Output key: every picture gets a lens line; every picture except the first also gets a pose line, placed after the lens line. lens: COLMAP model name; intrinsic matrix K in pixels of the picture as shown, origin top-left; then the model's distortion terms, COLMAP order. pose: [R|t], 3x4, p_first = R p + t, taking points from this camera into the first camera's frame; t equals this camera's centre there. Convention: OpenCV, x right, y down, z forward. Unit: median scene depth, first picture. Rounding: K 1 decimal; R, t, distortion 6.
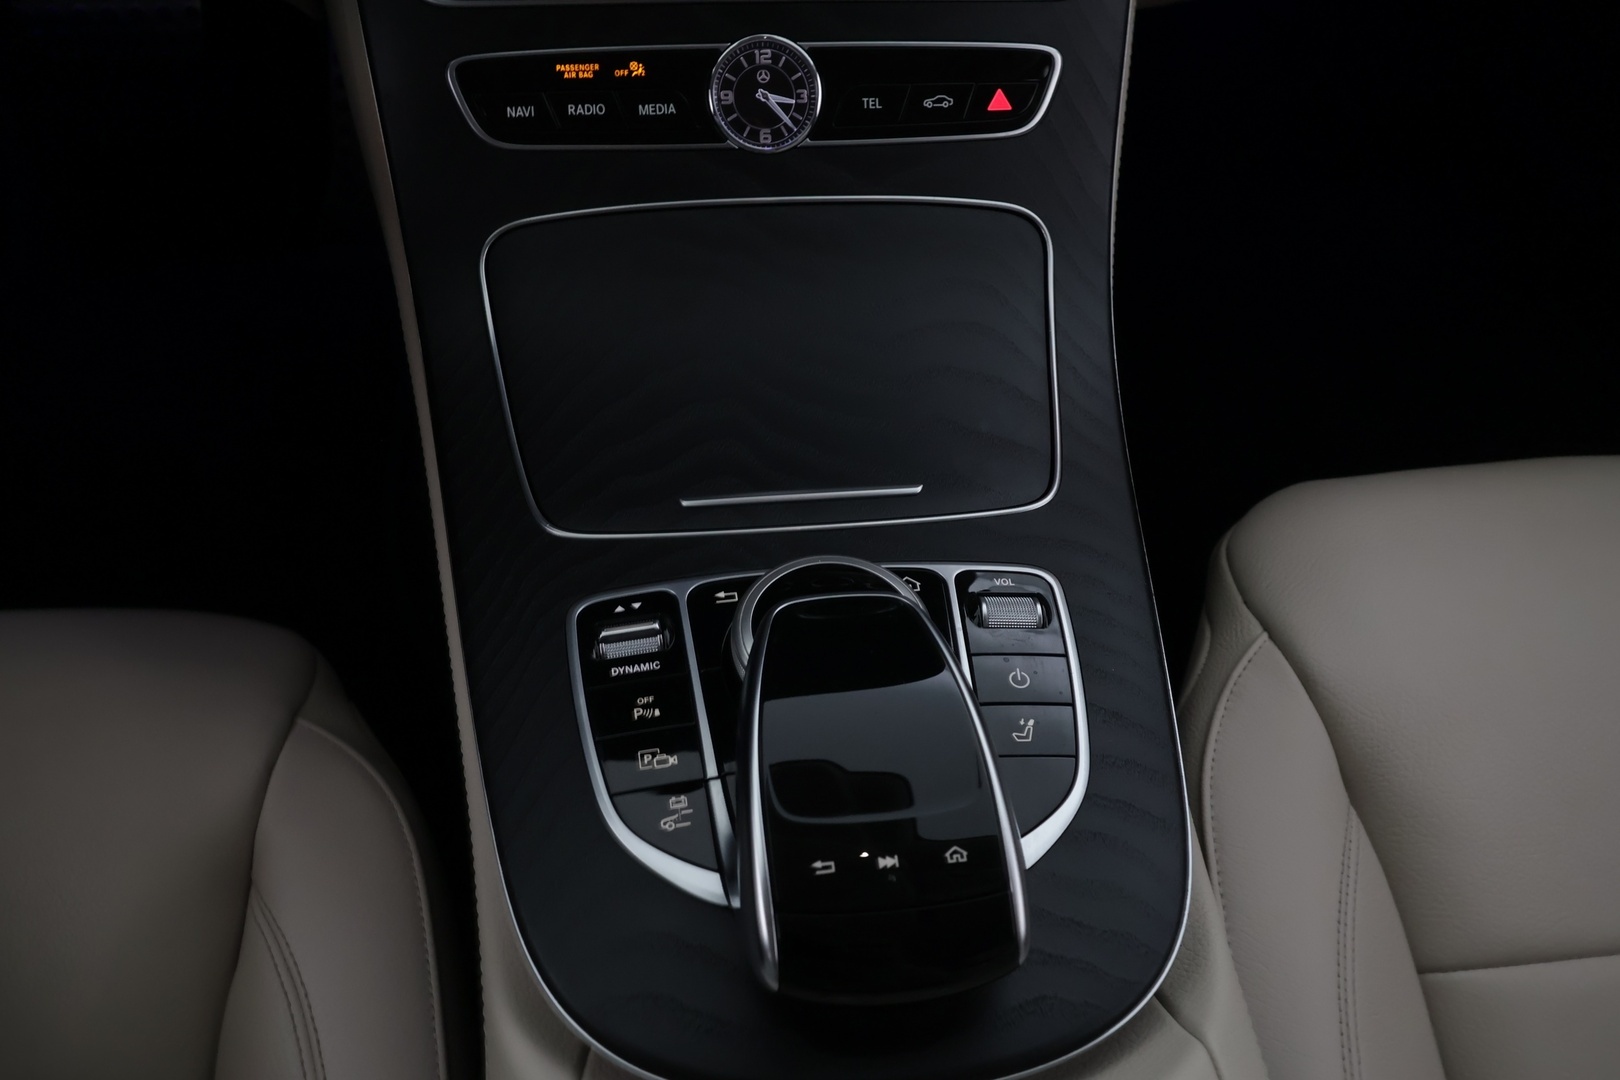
lens RADIAL K [[1285.9, 0, 823.2], [0, 1285.9, 530.6], [0, 0, 1]] dist [0.017426, -0.016615]
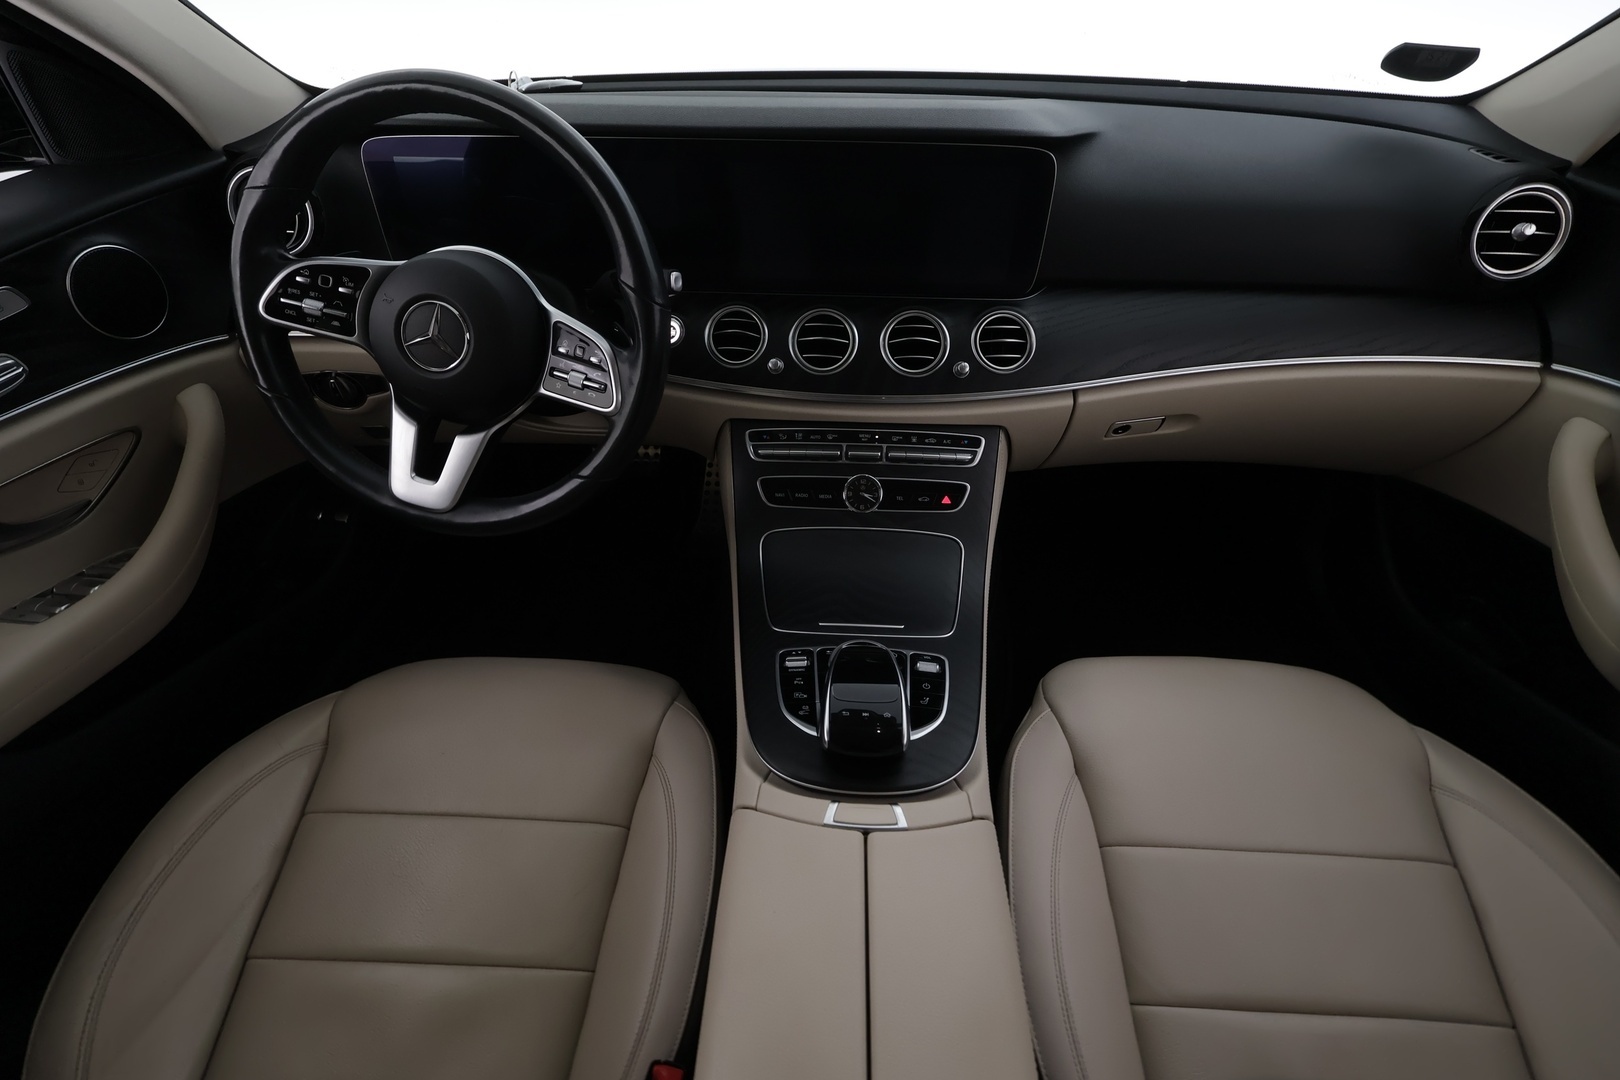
lens RADIAL K [[764.3, 0, 805.0], [0, 764.3, 554.0], [0, 0, 1]] dist [0.025674, -0.000873]
pose [[0.982857, 0.062067, -0.173610, 0.135521], [-0.104435, 0.963421, -0.246807, 0.232431], [0.151941, 0.260706, 0.953387, -0.630148]]
